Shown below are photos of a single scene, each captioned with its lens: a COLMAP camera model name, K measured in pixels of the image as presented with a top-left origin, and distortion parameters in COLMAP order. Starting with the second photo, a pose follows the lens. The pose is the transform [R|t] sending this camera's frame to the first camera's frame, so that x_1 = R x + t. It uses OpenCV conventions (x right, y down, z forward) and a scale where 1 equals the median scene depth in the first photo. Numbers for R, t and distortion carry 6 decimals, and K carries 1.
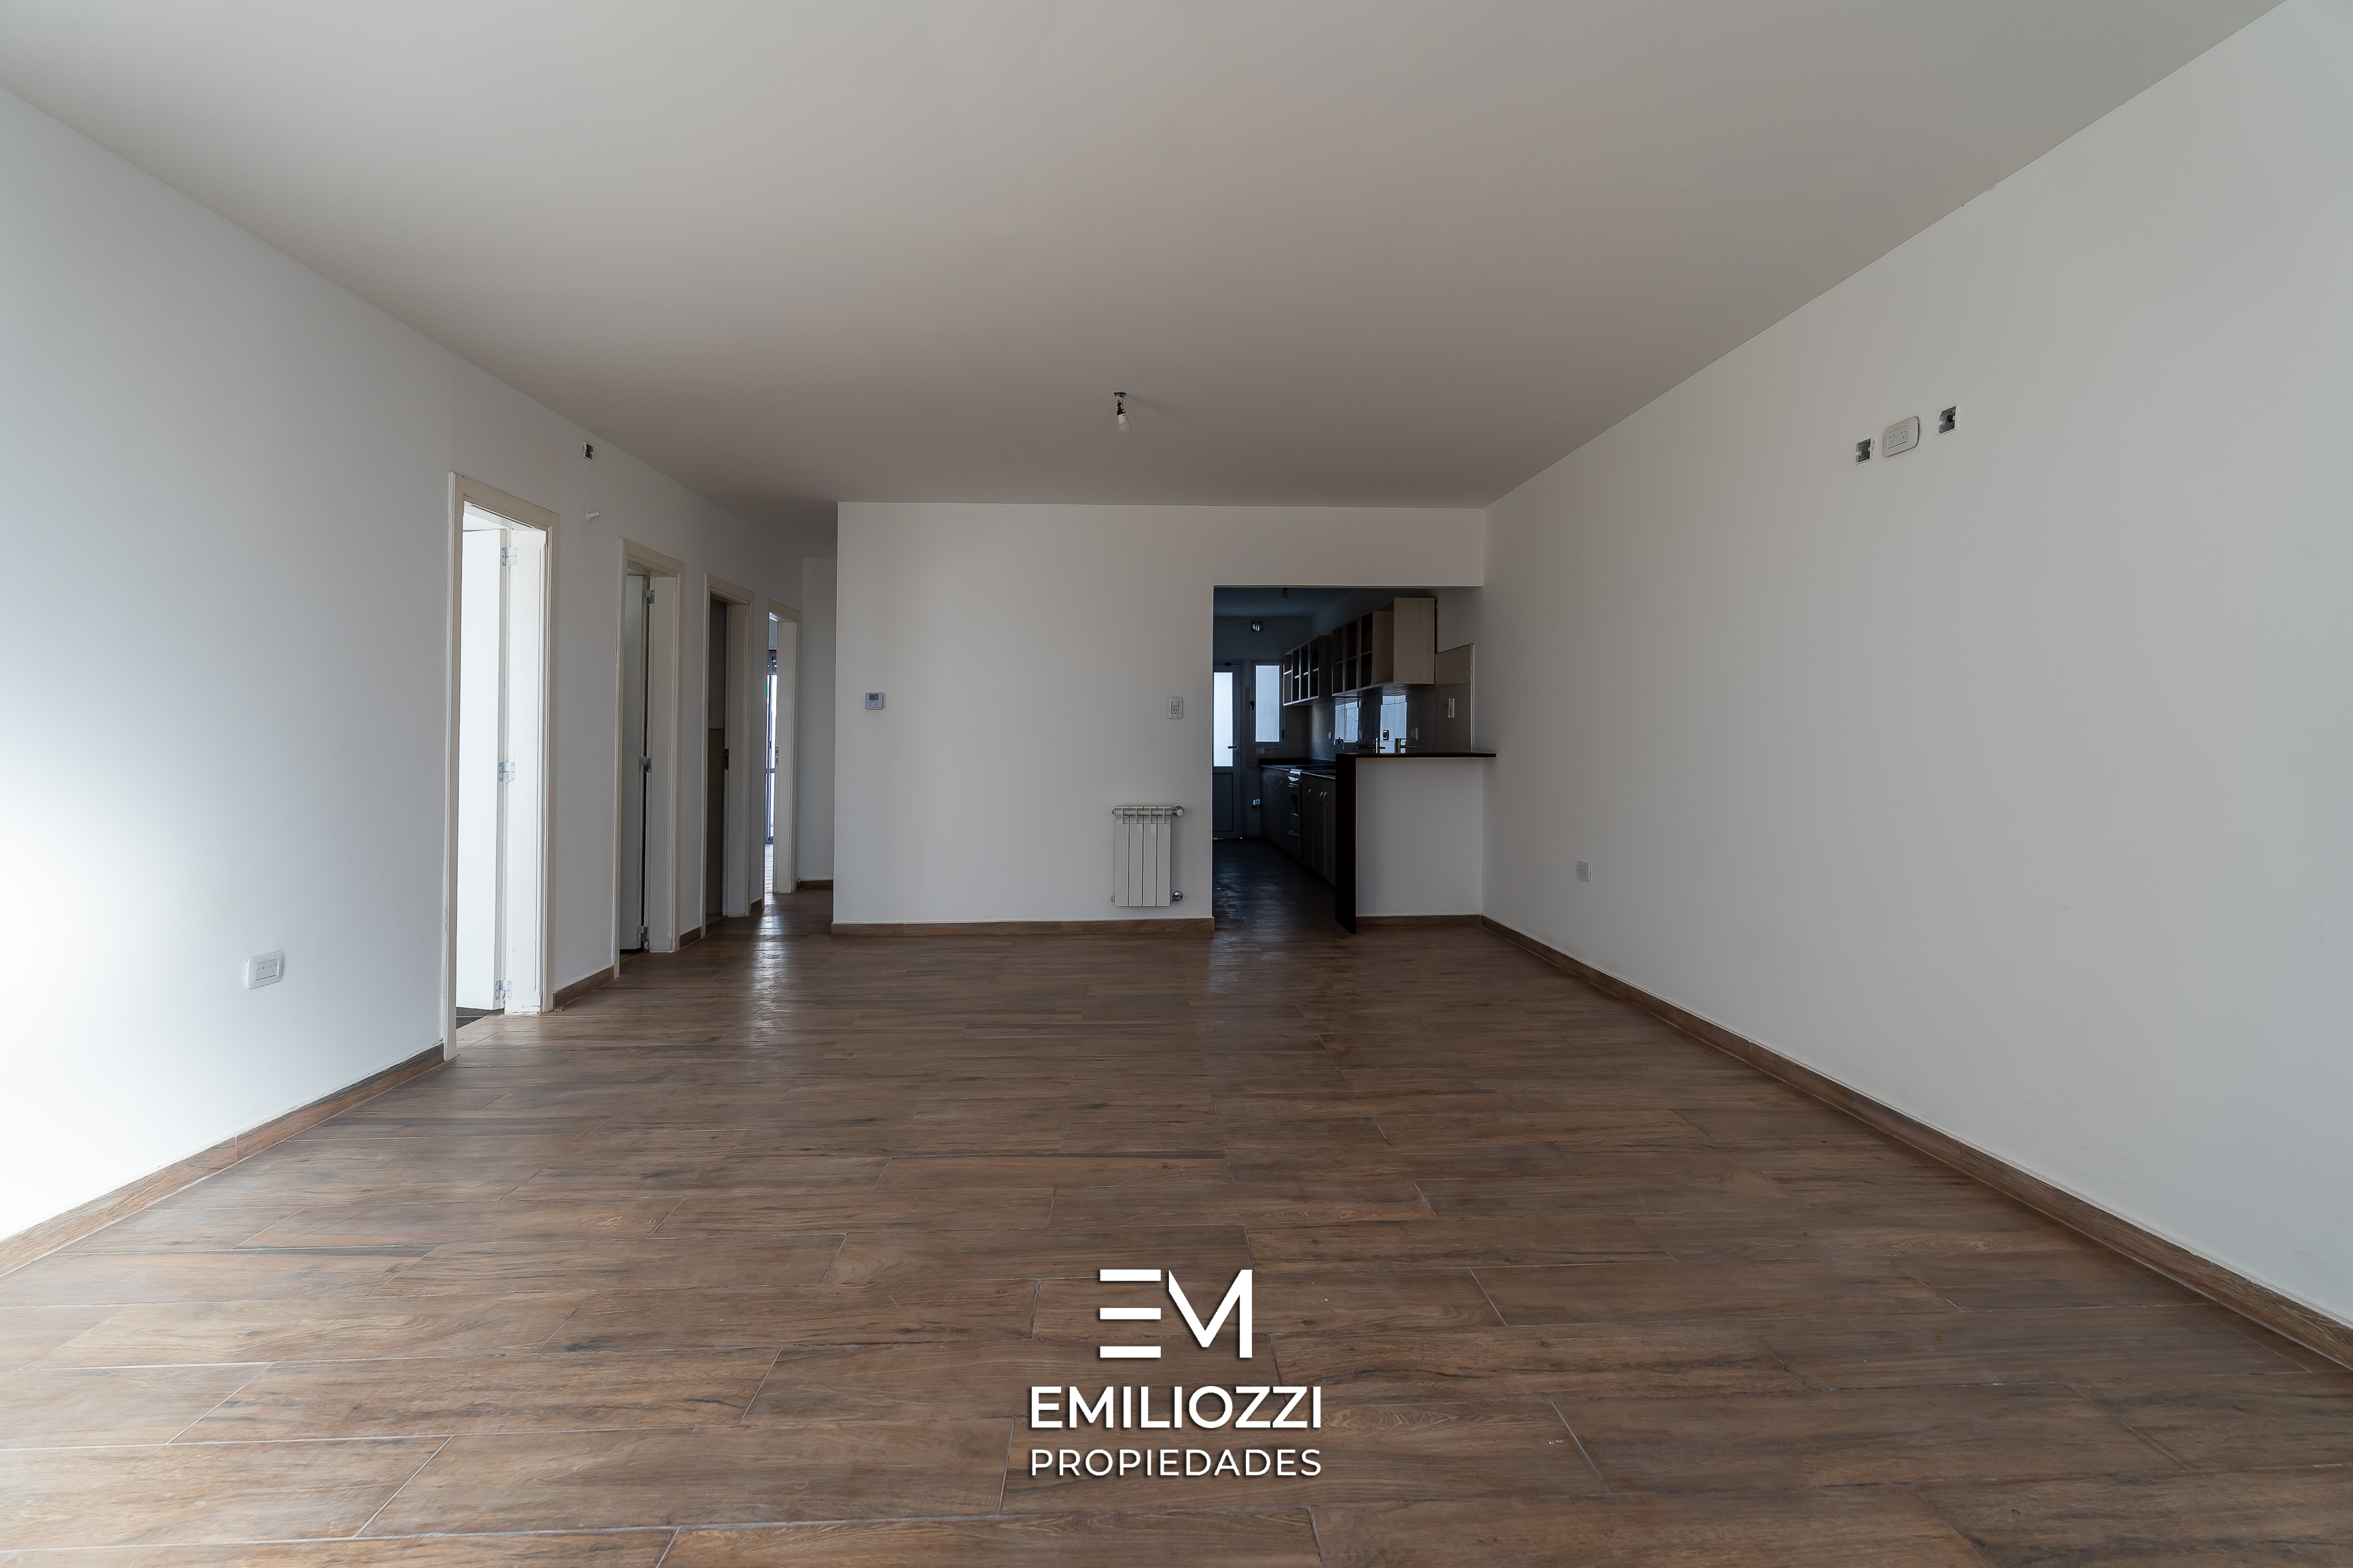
lens RADIAL K [[1119.0, 0, 1186.6], [0, 1119.0, 714.4], [0, 0, 1]] dist [-0.000850, -0.000585]
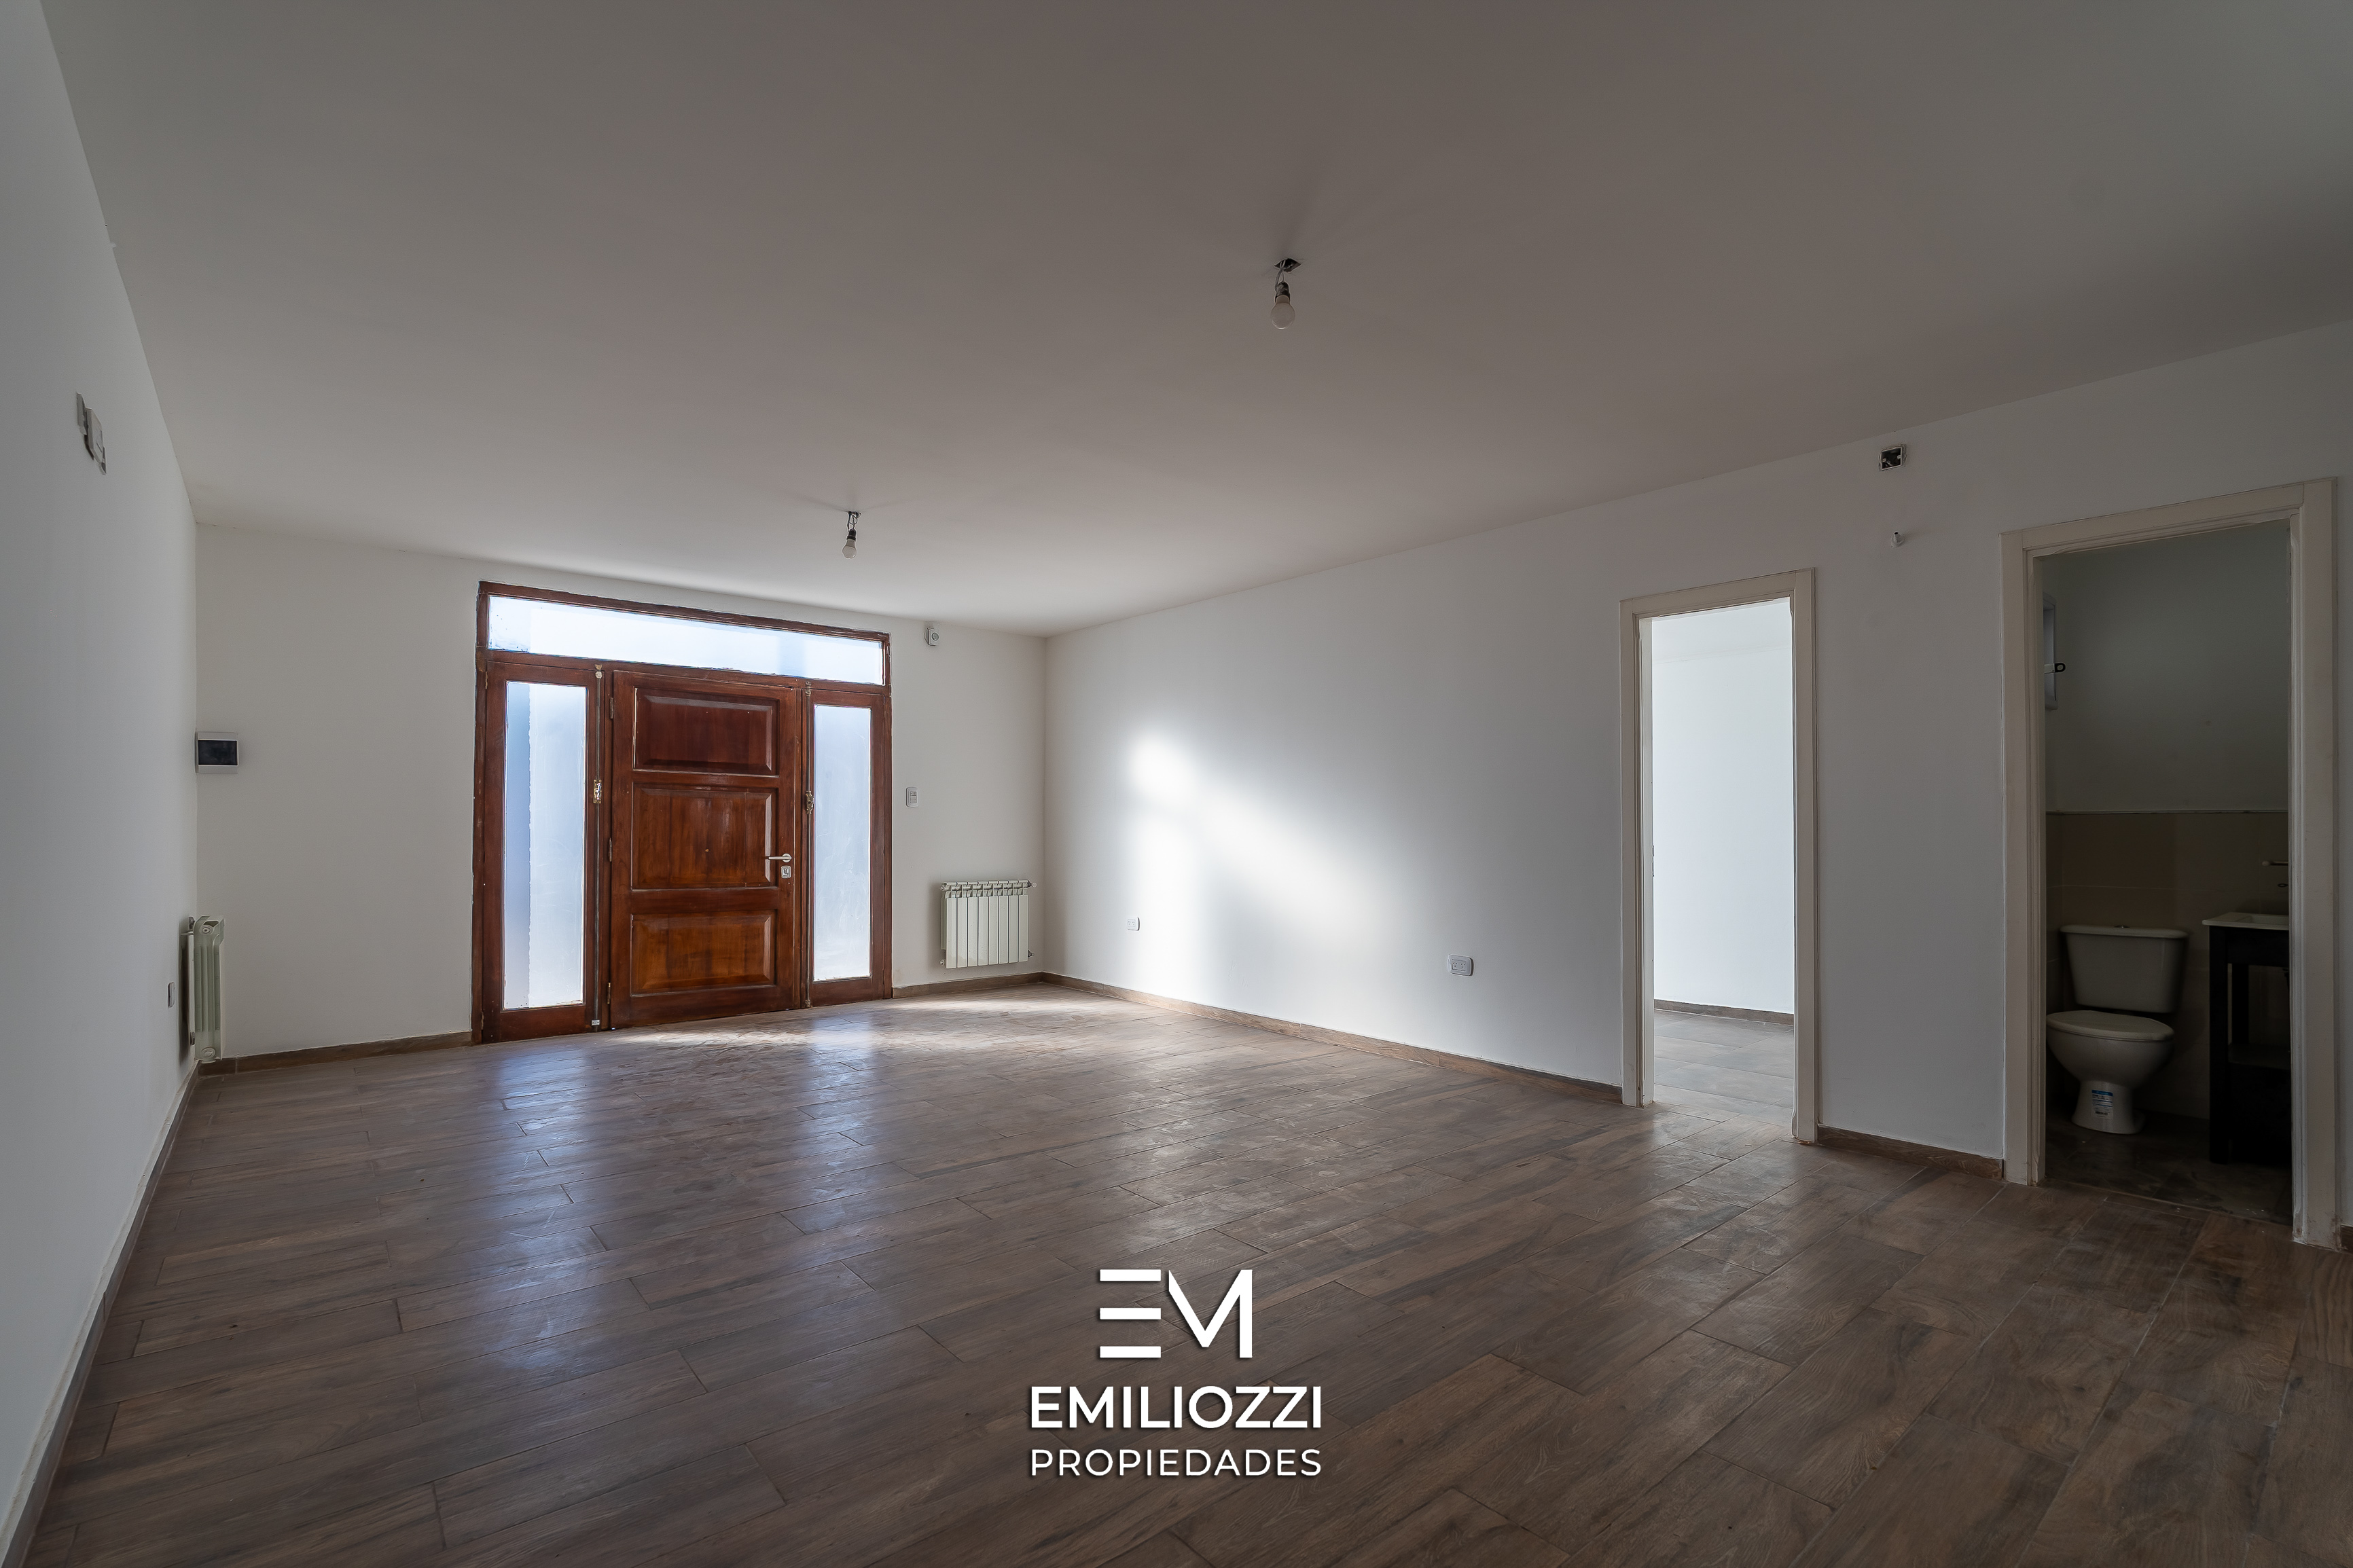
lens RADIAL K [[1053.2, 0, 1179.4], [0, 1053.2, 813.8], [0, 0, 1]] dist [-0.001766, -0.000460]
pose [[-0.808758, -0.006614, -0.588104, 0.440366], [0.013600, 0.999459, -0.029943, 0.036691], [0.587984, -0.032214, -0.808231, 1.937202]]
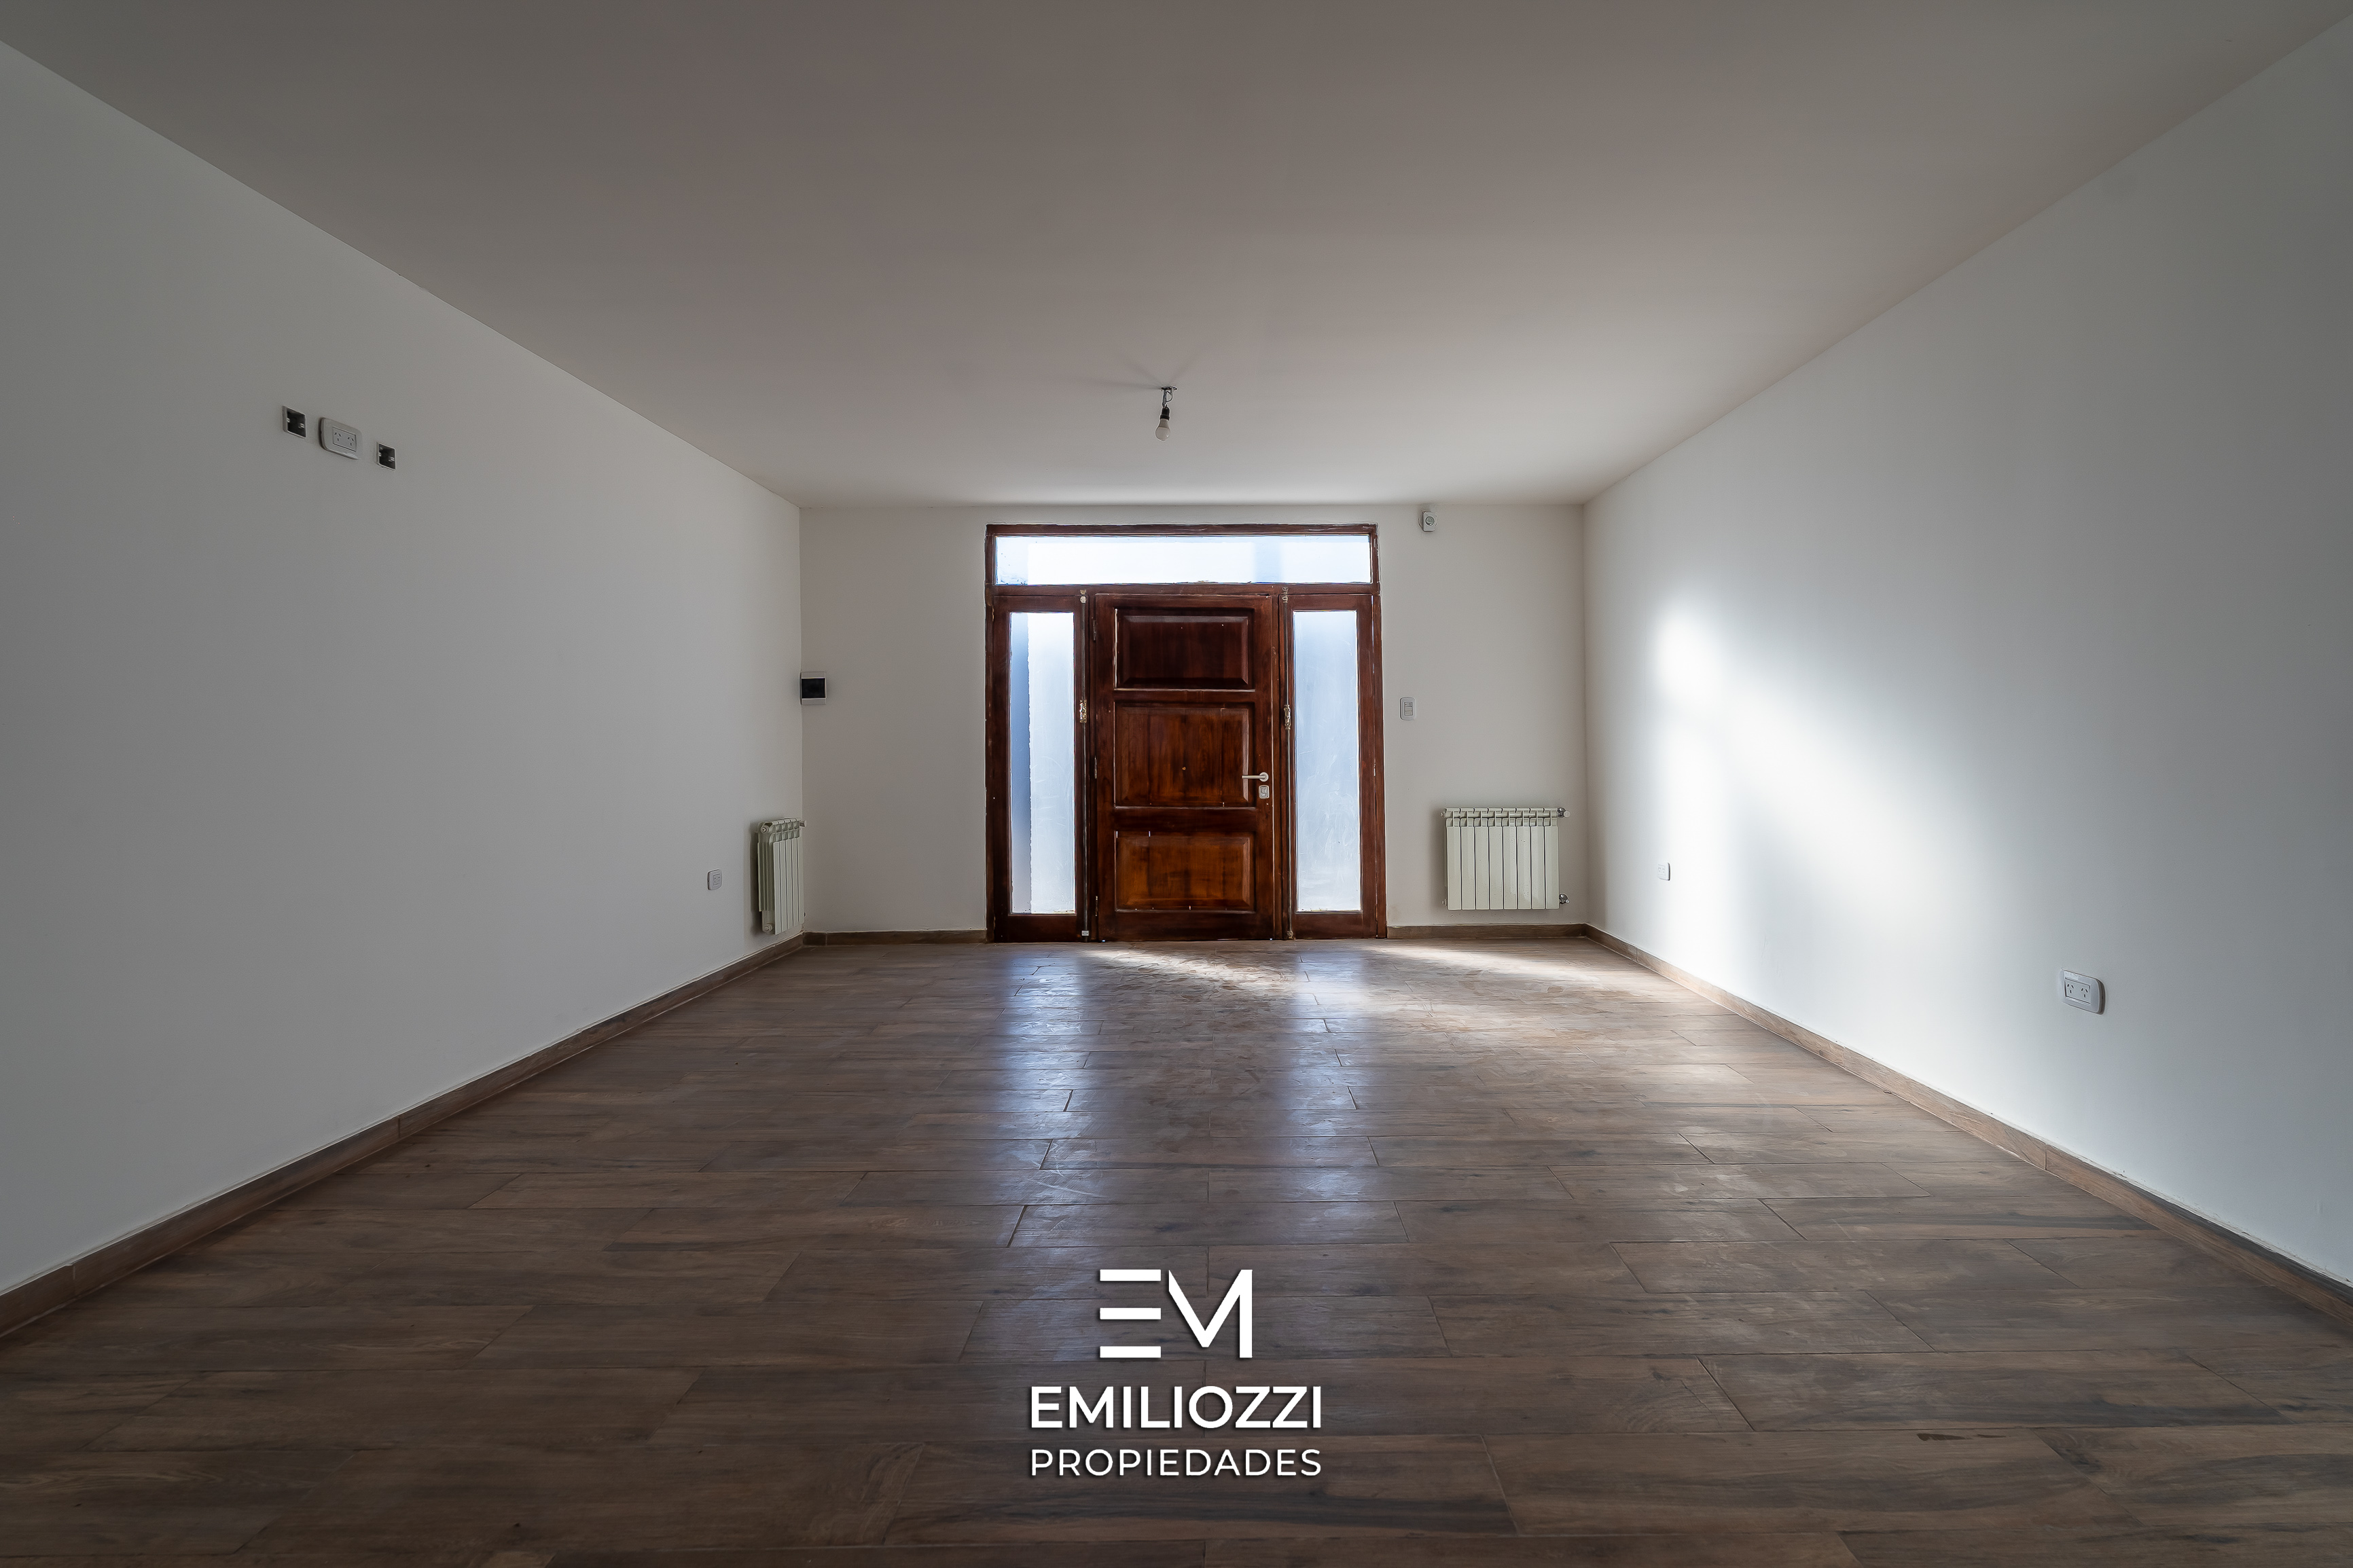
lens RADIAL K [[1093.9, 0, 1212.4], [0, 1093.9, 721.0], [0, 0, 1]] dist [-0.000764, -0.000691]
pose [[-0.998457, 0.009403, 0.054732, -0.159253], [0.006819, 0.998861, -0.047218, 0.042505], [-0.055114, -0.046772, -0.997384, 1.829092]]
